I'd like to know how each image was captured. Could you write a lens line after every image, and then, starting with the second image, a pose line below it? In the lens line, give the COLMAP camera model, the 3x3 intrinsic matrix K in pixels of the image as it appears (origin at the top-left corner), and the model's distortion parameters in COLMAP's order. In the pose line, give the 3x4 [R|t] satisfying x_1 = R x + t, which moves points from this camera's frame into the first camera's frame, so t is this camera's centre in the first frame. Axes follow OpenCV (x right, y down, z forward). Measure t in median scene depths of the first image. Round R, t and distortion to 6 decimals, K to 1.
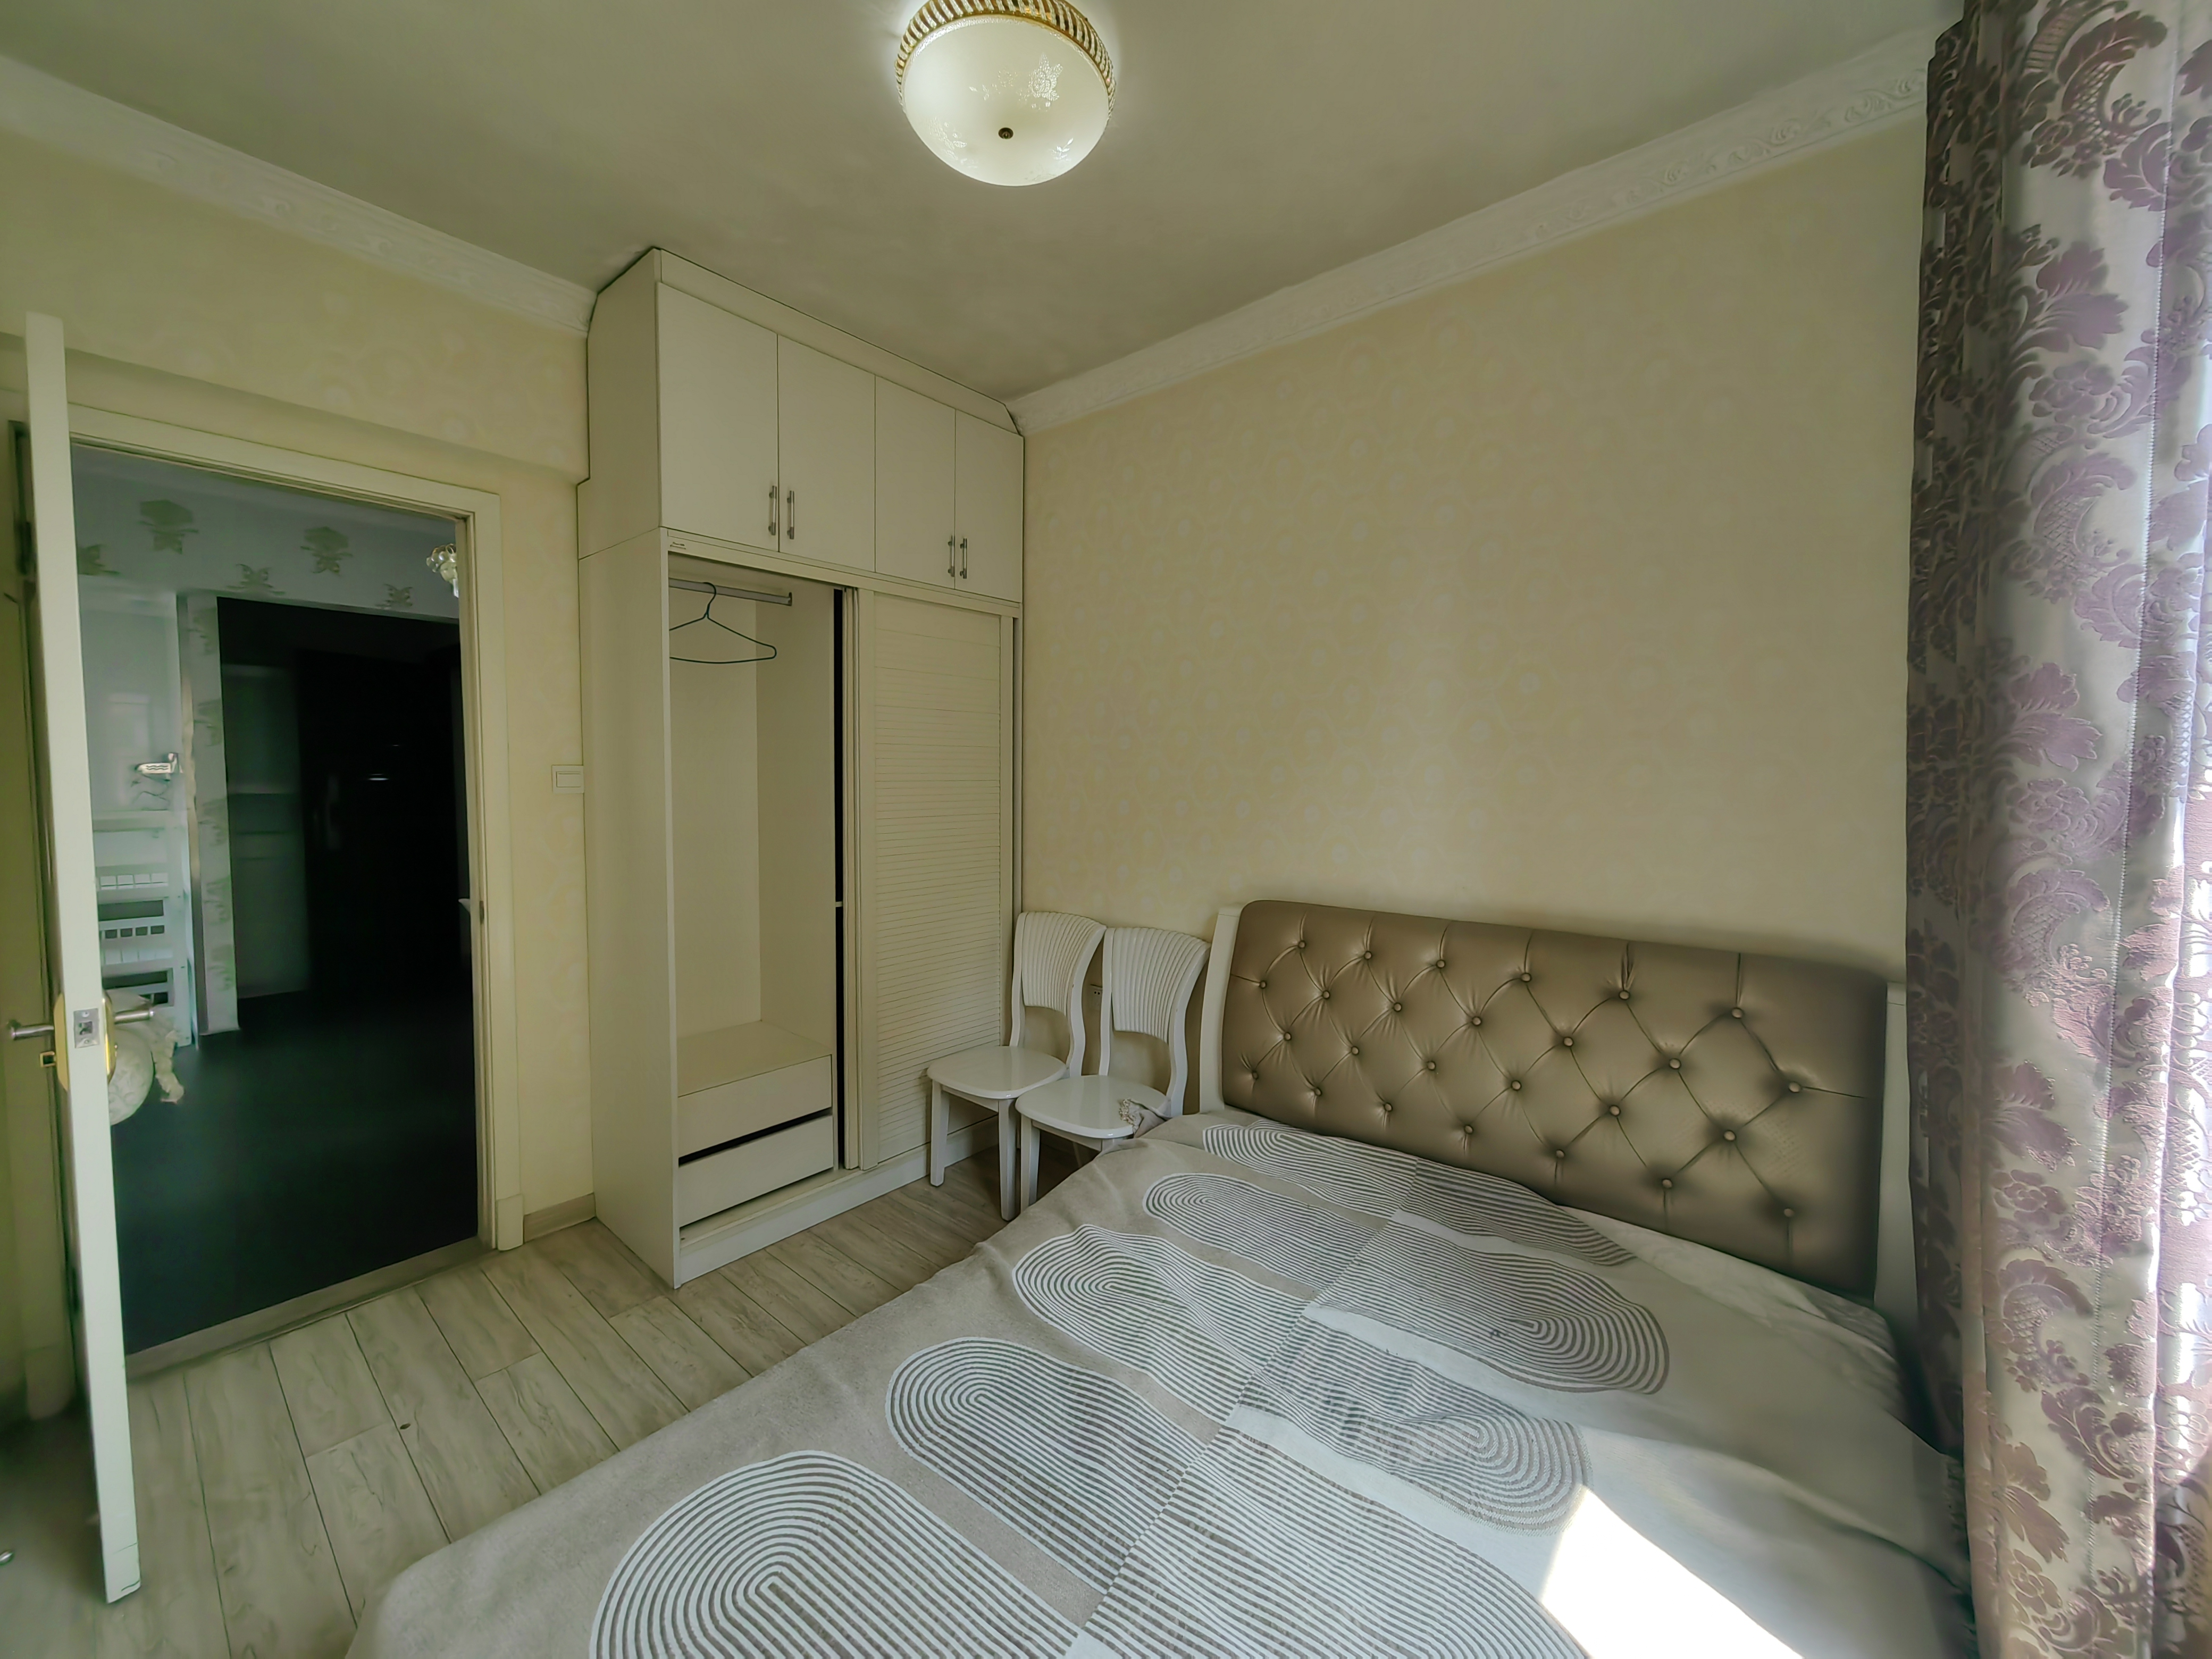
lens RADIAL K [[847.9, 0, 1100.4], [0, 847.9, 823.5], [0, 0, 1]] dist [0.002231, 0.000192]
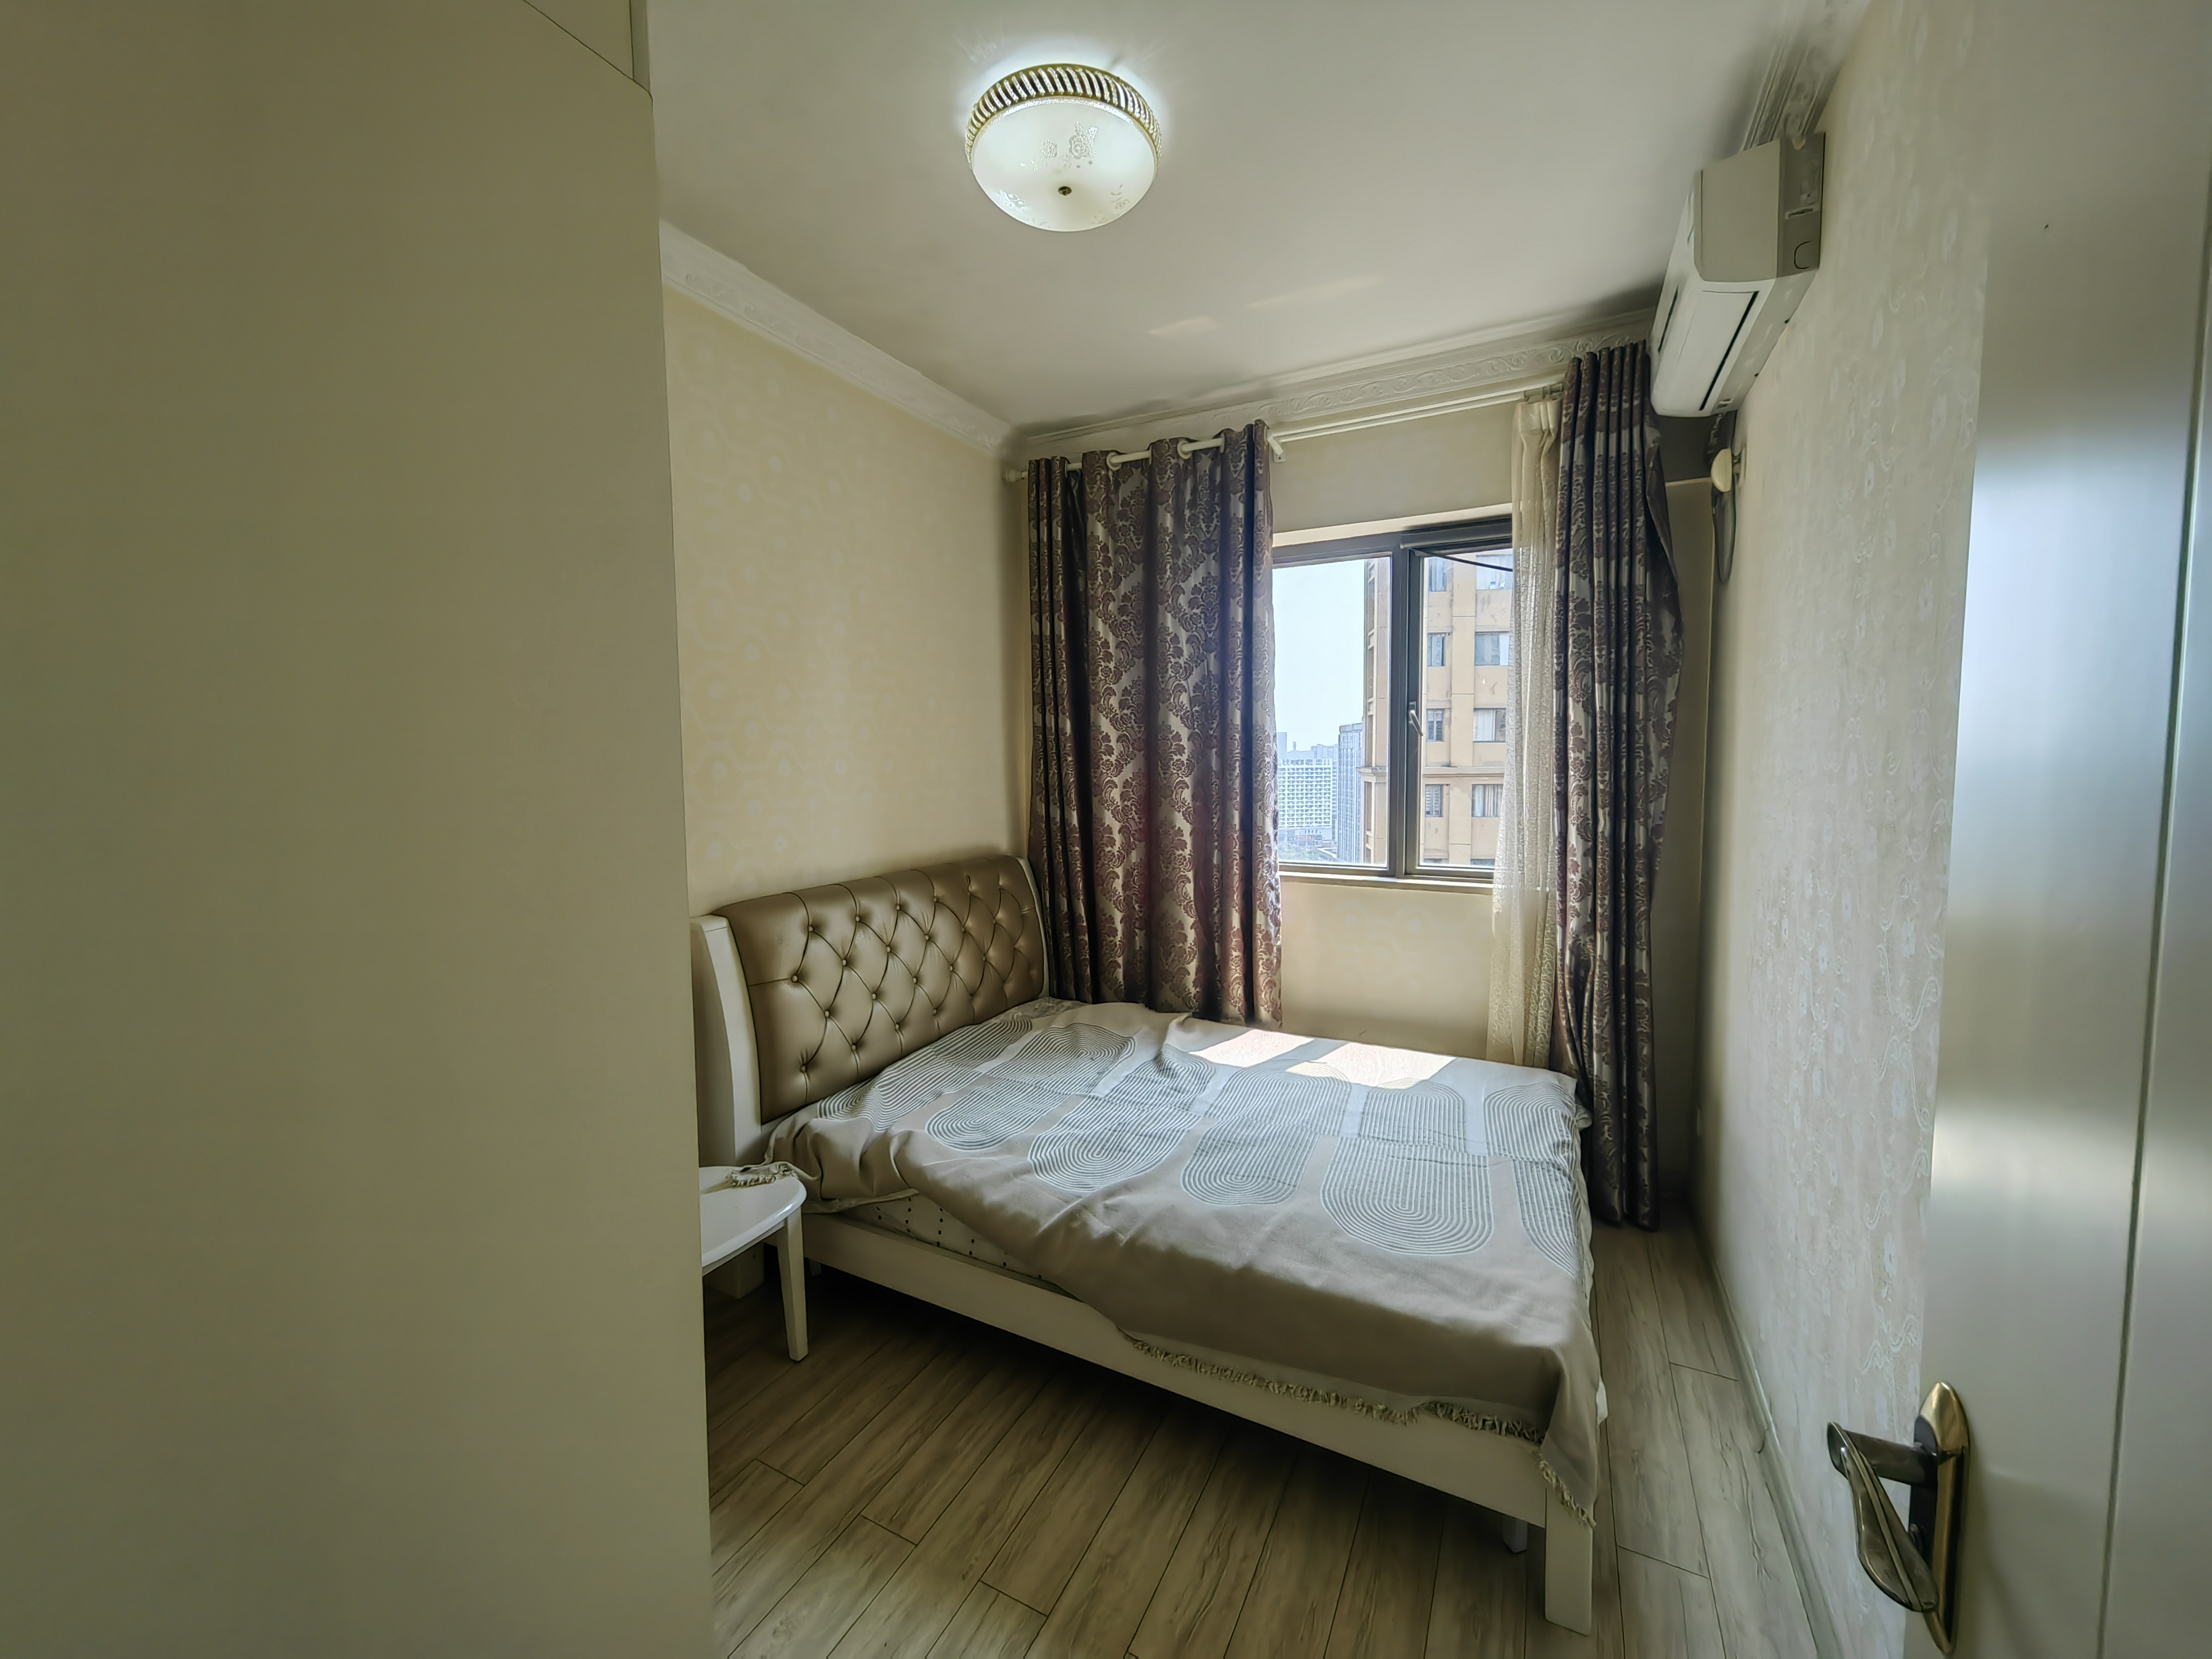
lens RADIAL K [[847.9, 0, 1100.4], [0, 847.9, 823.5], [0, 0, 1]] dist [0.002231, 0.000192]
pose [[-0.209551, -0.076210, 0.974823, -1.275021], [0.071257, 0.993117, 0.092958, -0.088629], [-0.975198, 0.088942, -0.202678, 1.259795]]
